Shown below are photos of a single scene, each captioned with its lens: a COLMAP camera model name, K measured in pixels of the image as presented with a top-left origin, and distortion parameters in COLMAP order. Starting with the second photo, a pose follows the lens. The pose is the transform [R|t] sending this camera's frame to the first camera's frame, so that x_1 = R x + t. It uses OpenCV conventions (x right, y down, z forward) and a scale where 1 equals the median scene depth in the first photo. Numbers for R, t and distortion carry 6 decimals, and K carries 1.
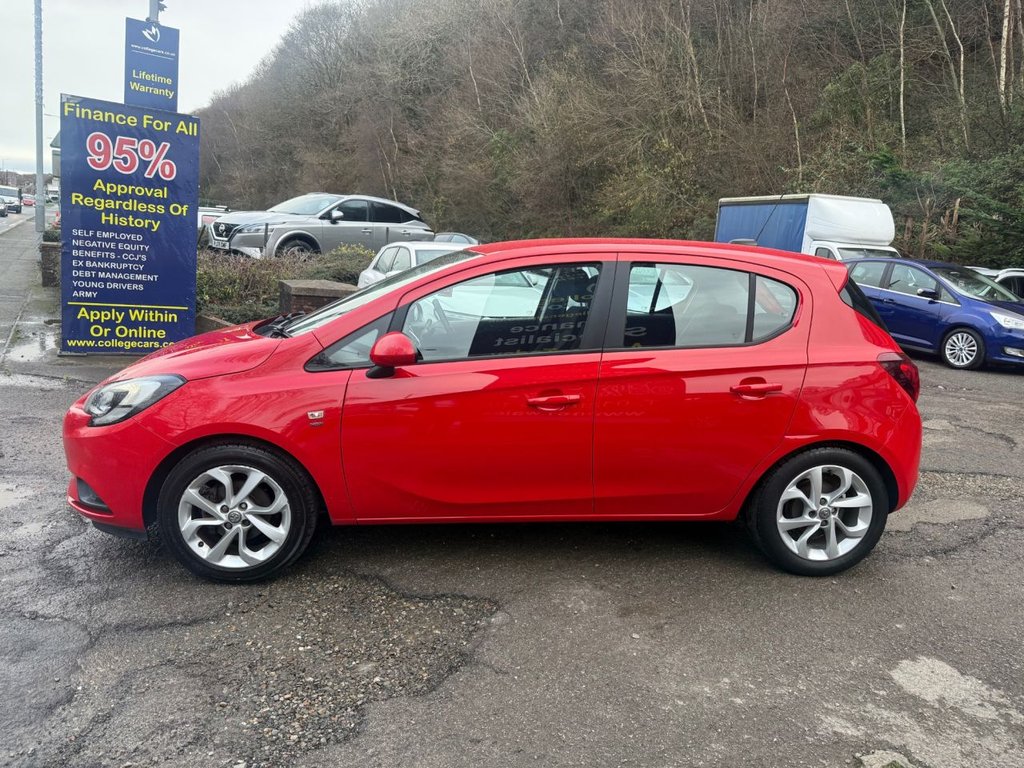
lens RADIAL K [[730.1, 0, 501.4], [0, 730.1, 380.9], [0, 0, 1]] dist [0.004726, -0.005761]
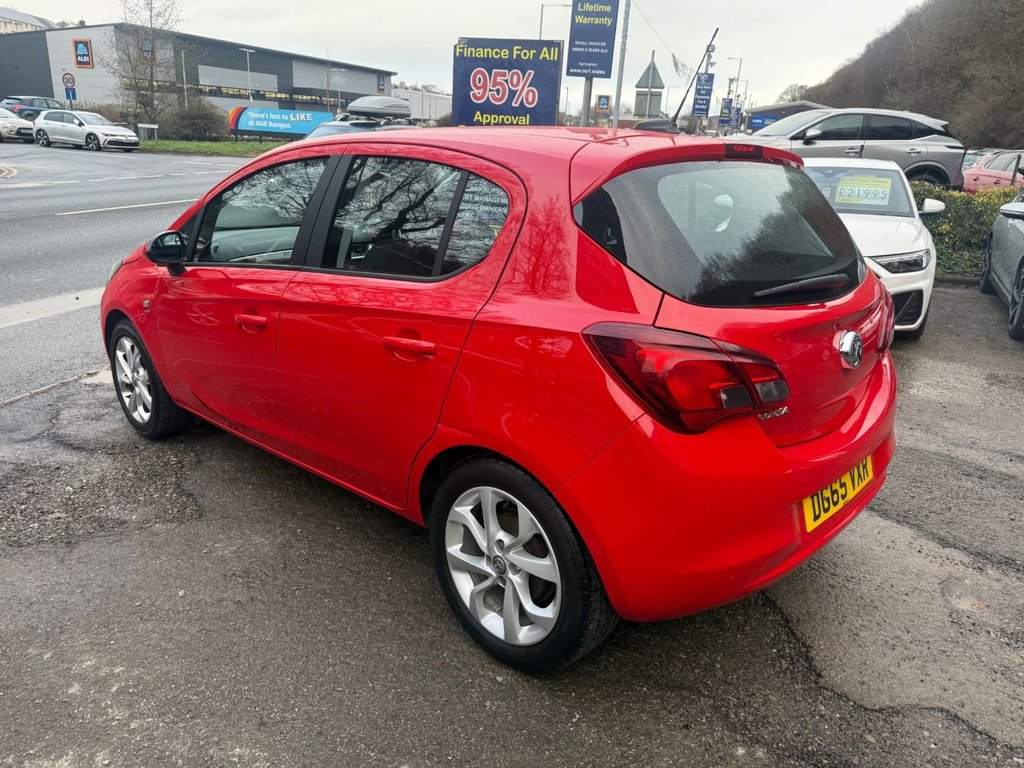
lens RADIAL K [[718.7, 0, 512.0], [0, 718.7, 384.0], [0, 0, 1]] dist [0.020667, -0.024534]
pose [[0.662763, 0.193627, -0.723362, 0.383565], [-0.125874, 0.981053, 0.147276, -0.027242], [0.738174, -0.006557, 0.674579, 0.266332]]
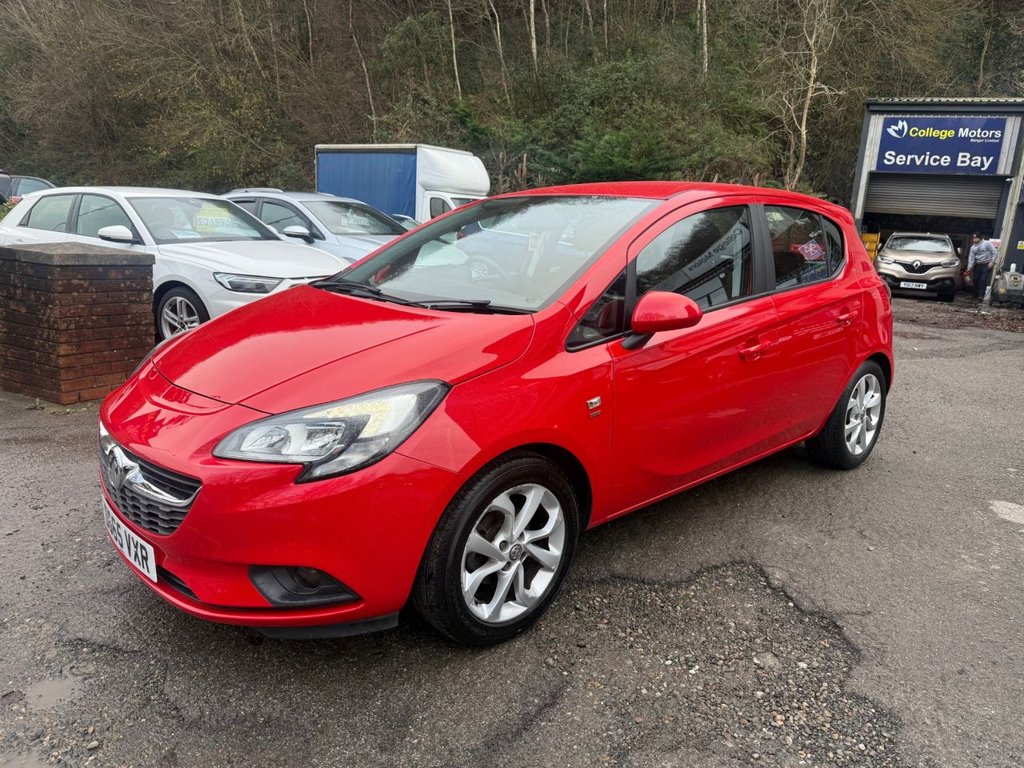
lens RADIAL K [[727.1, 0, 518.0], [0, 727.1, 403.3], [0, 0, 1]] dist [0.041294, -0.058326]
pose [[0.795803, -0.168265, 0.581709, -0.318148], [0.113654, 0.985051, 0.129451, -0.026928], [-0.594794, -0.036903, 0.803030, 0.162539]]
